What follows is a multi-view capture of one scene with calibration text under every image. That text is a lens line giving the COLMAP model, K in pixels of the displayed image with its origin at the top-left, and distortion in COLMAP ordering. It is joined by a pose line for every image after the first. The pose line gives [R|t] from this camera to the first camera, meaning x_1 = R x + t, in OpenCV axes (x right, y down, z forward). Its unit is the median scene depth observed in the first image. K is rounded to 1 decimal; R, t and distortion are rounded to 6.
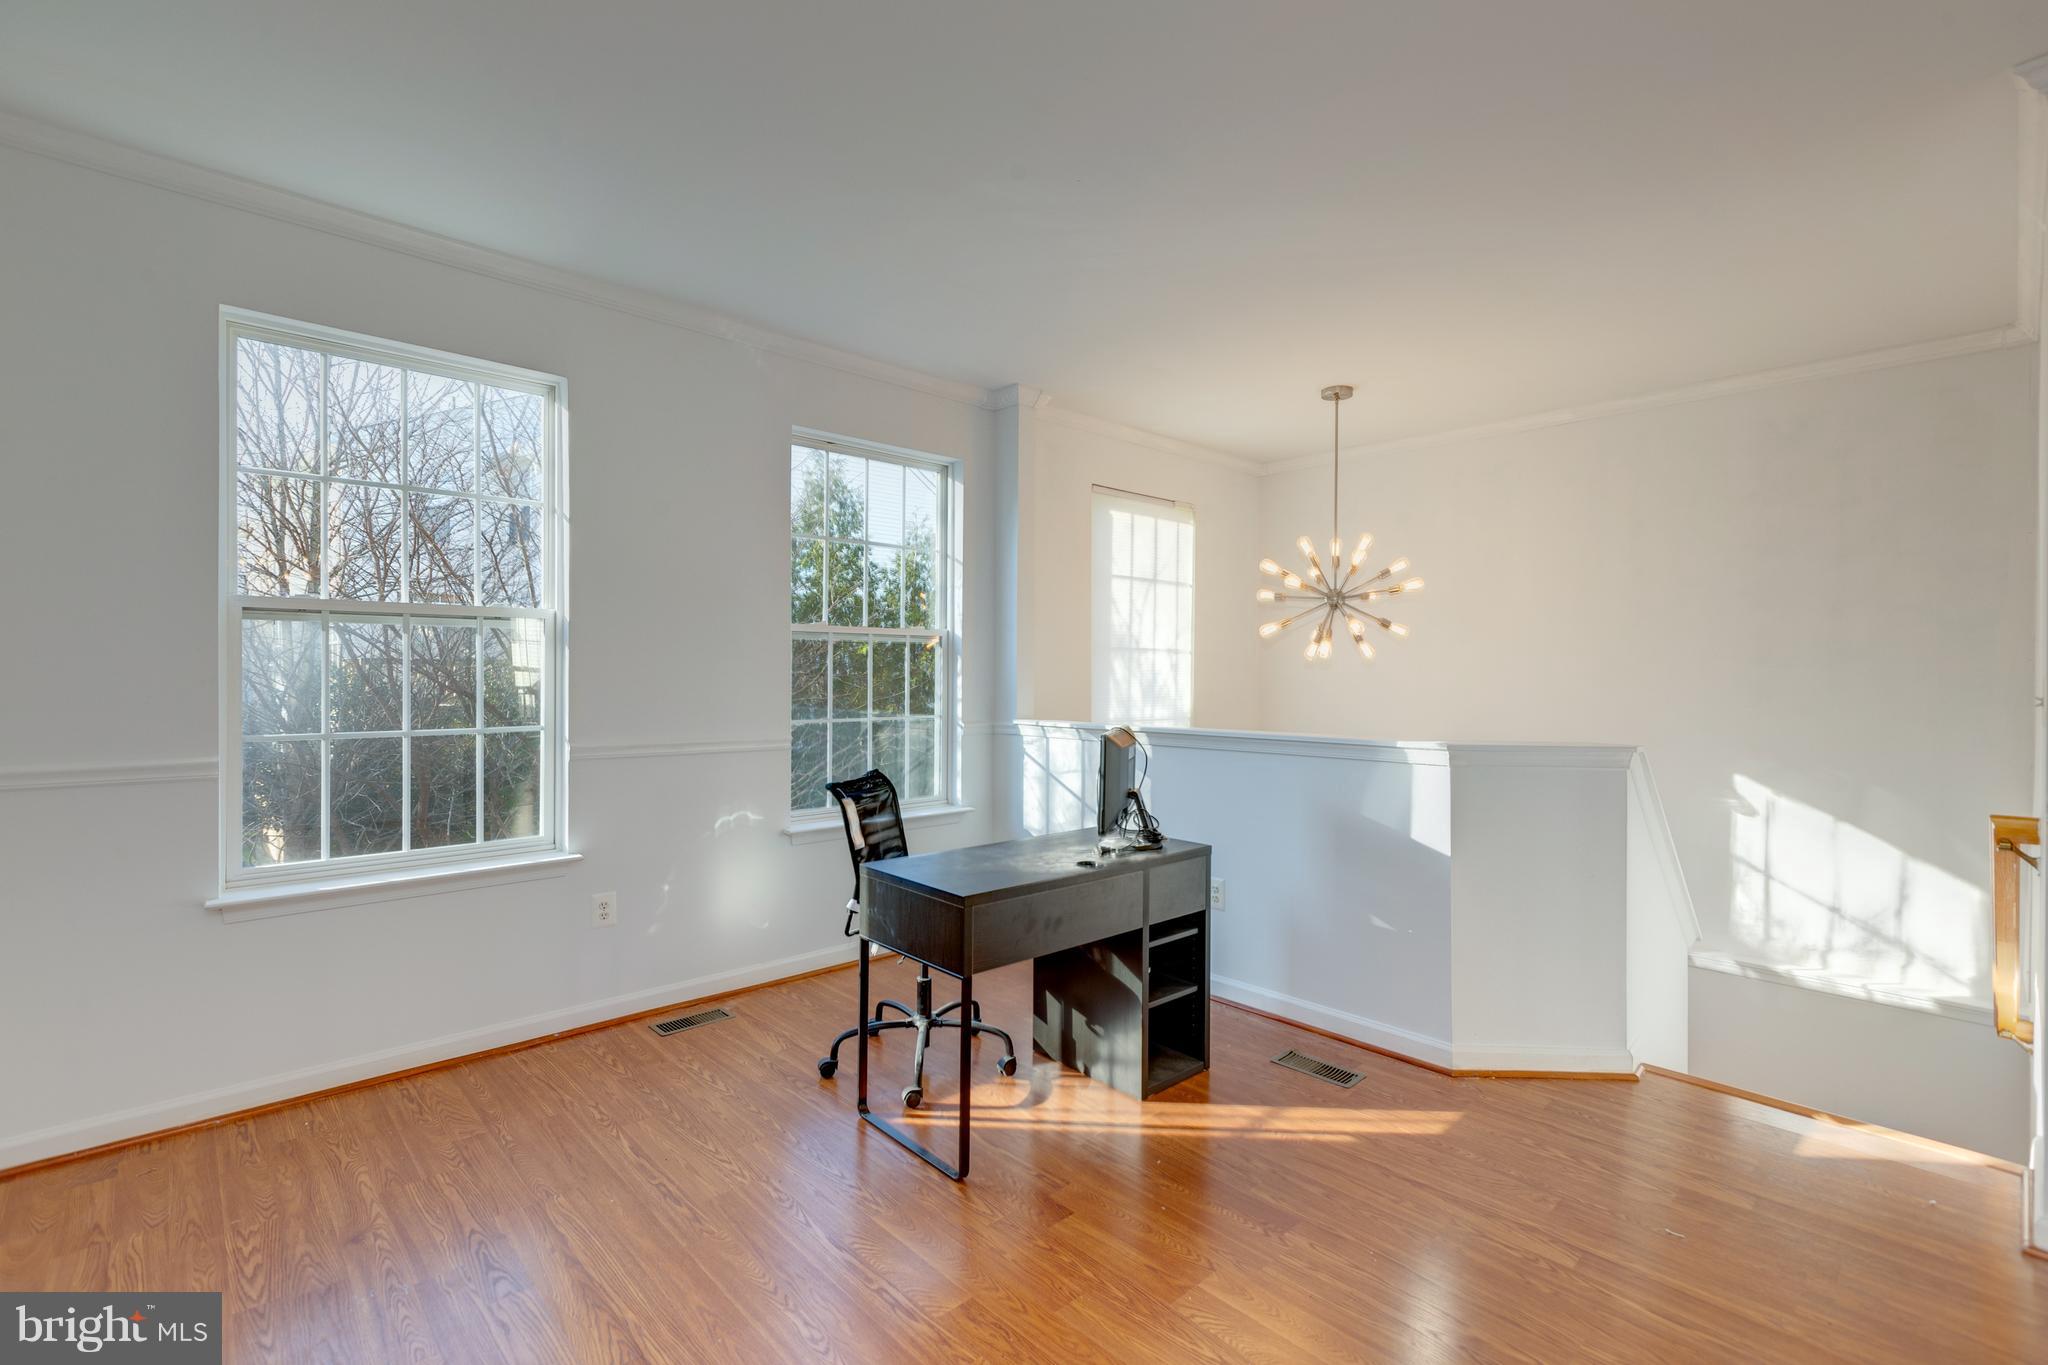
lens RADIAL K [[915.7, 0, 1023.9], [0, 915.7, 677.8], [0, 0, 1]] dist [0.002289, -0.000375]
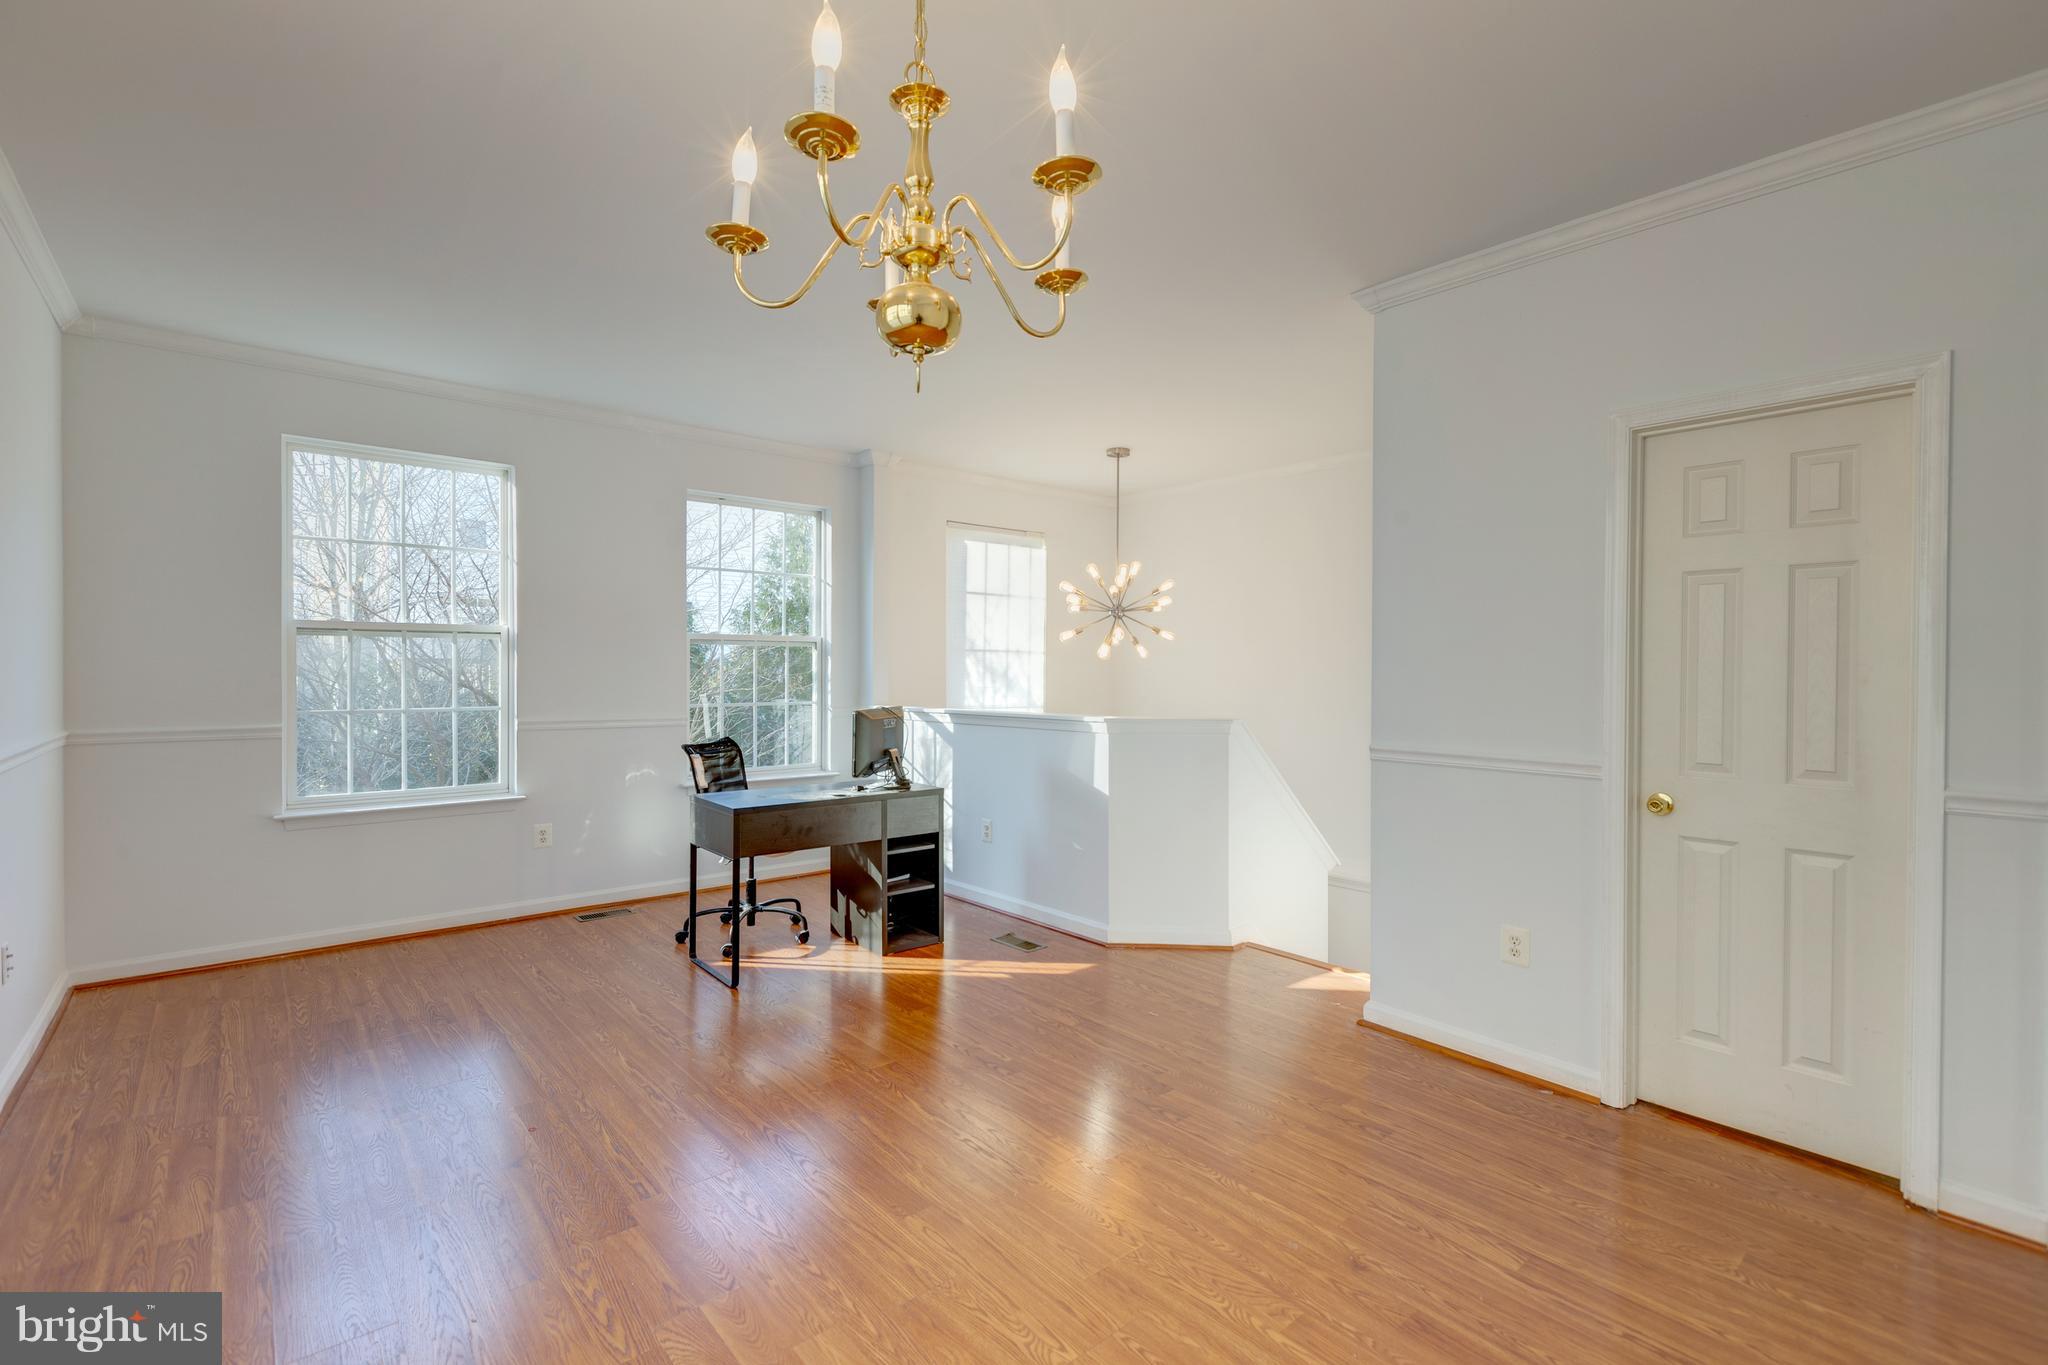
lens RADIAL K [[915.7, 0, 1023.9], [0, 915.7, 677.8], [0, 0, 1]] dist [0.002289, -0.000375]
pose [[0.999148, -0.001420, -0.041246, 0.382831], [0.001485, 0.999998, 0.001553, 0.007060], [0.041243, -0.001613, 0.999148, -0.433505]]
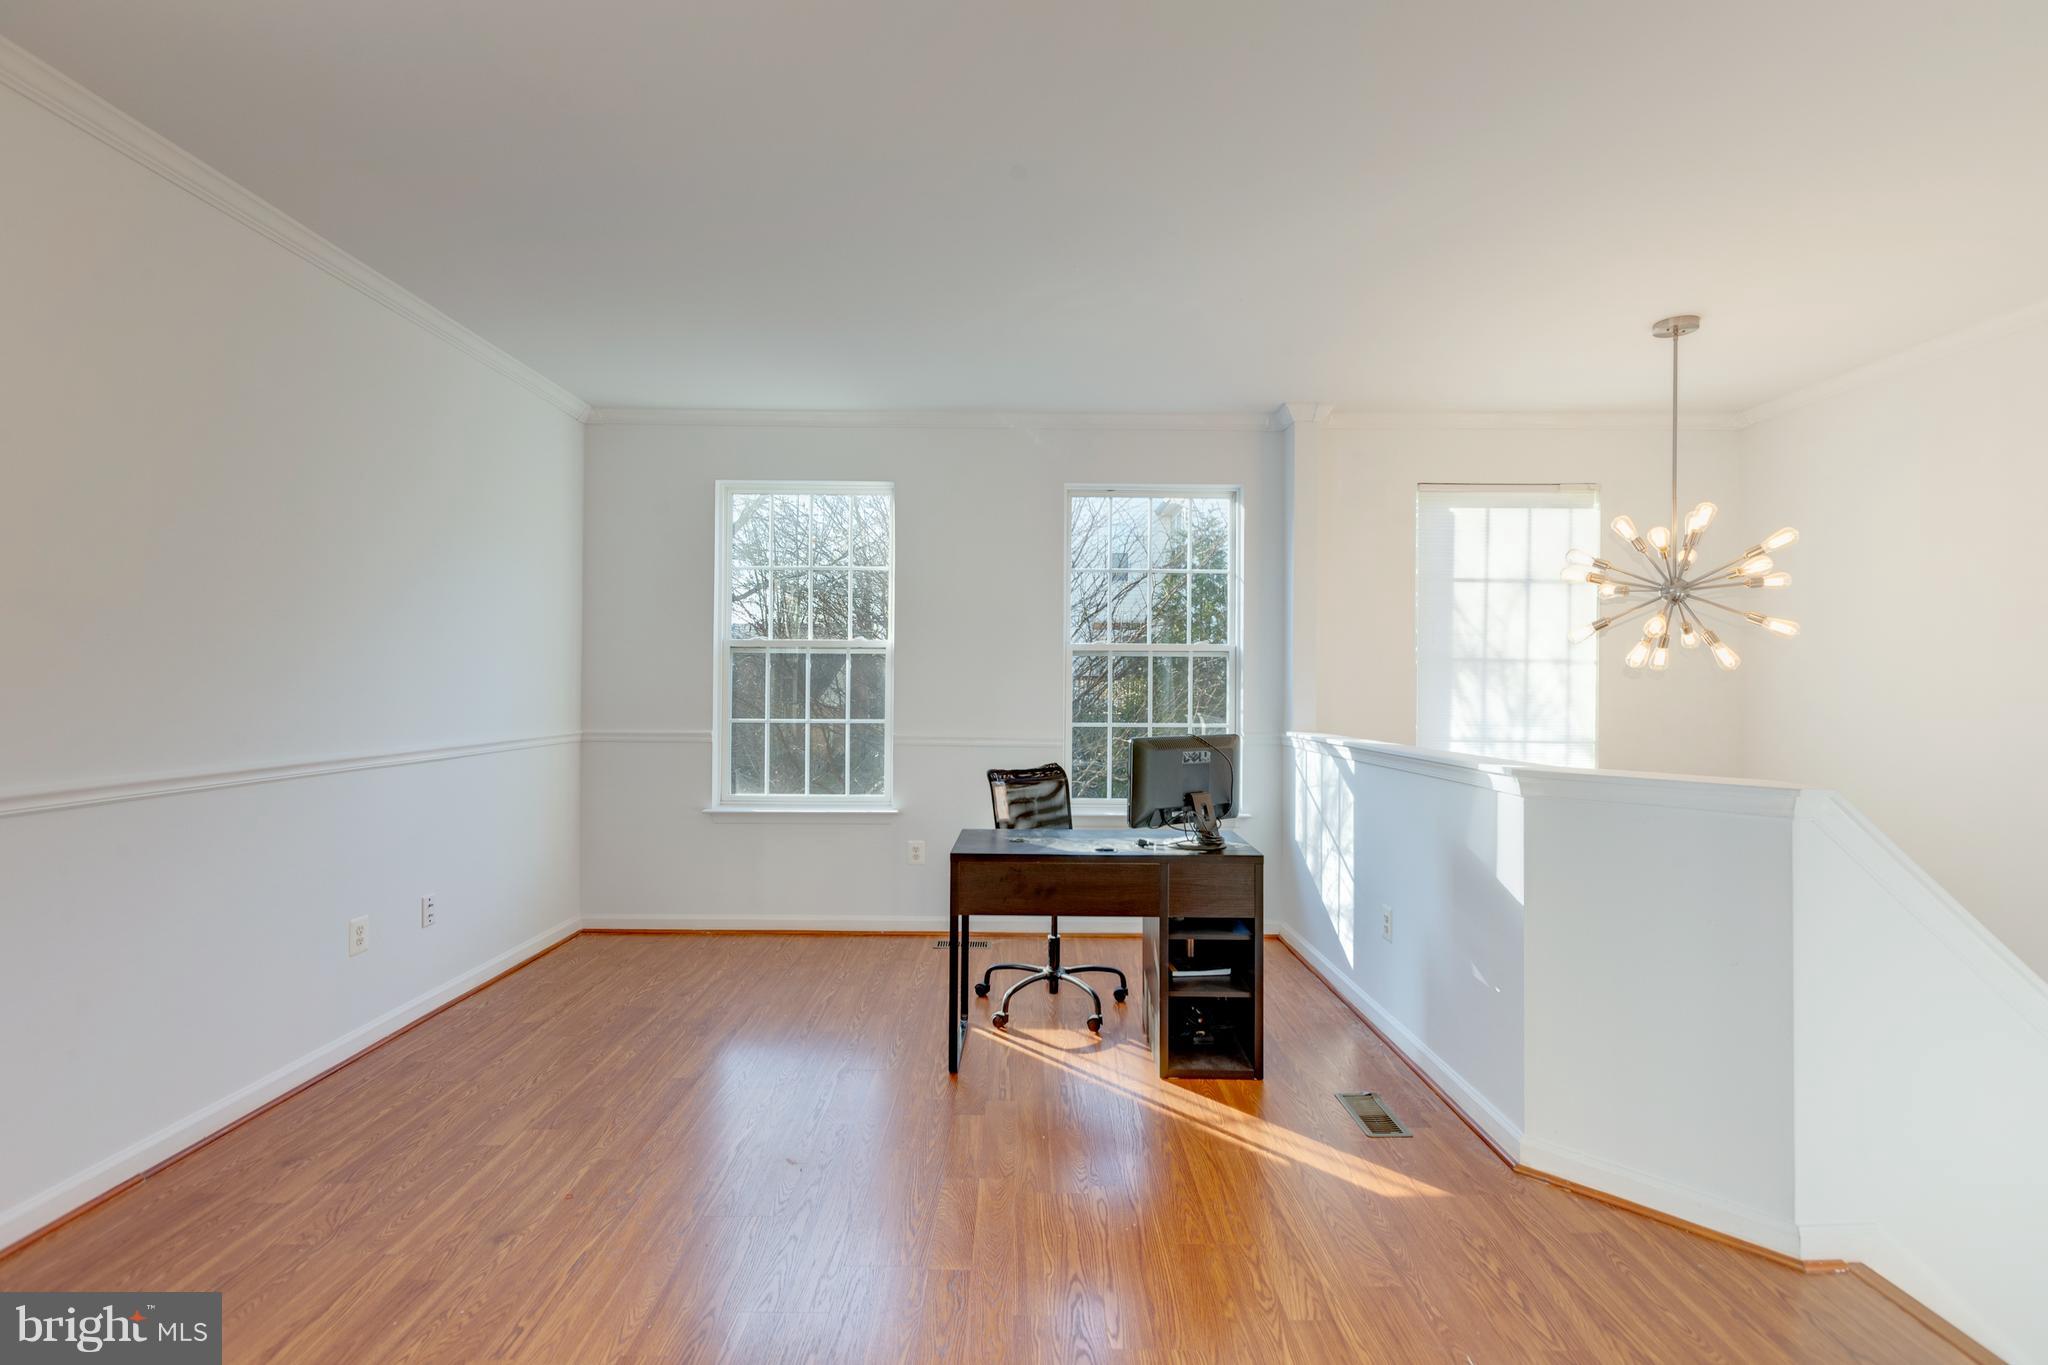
lens RADIAL K [[915.7, 0, 1023.9], [0, 915.7, 677.8], [0, 0, 1]] dist [0.002289, -0.000375]
pose [[0.731574, -0.006135, -0.681734, 0.681800], [-0.008765, 0.999792, -0.018402, 0.010456], [0.681705, 0.019438, 0.731368, 0.084088]]
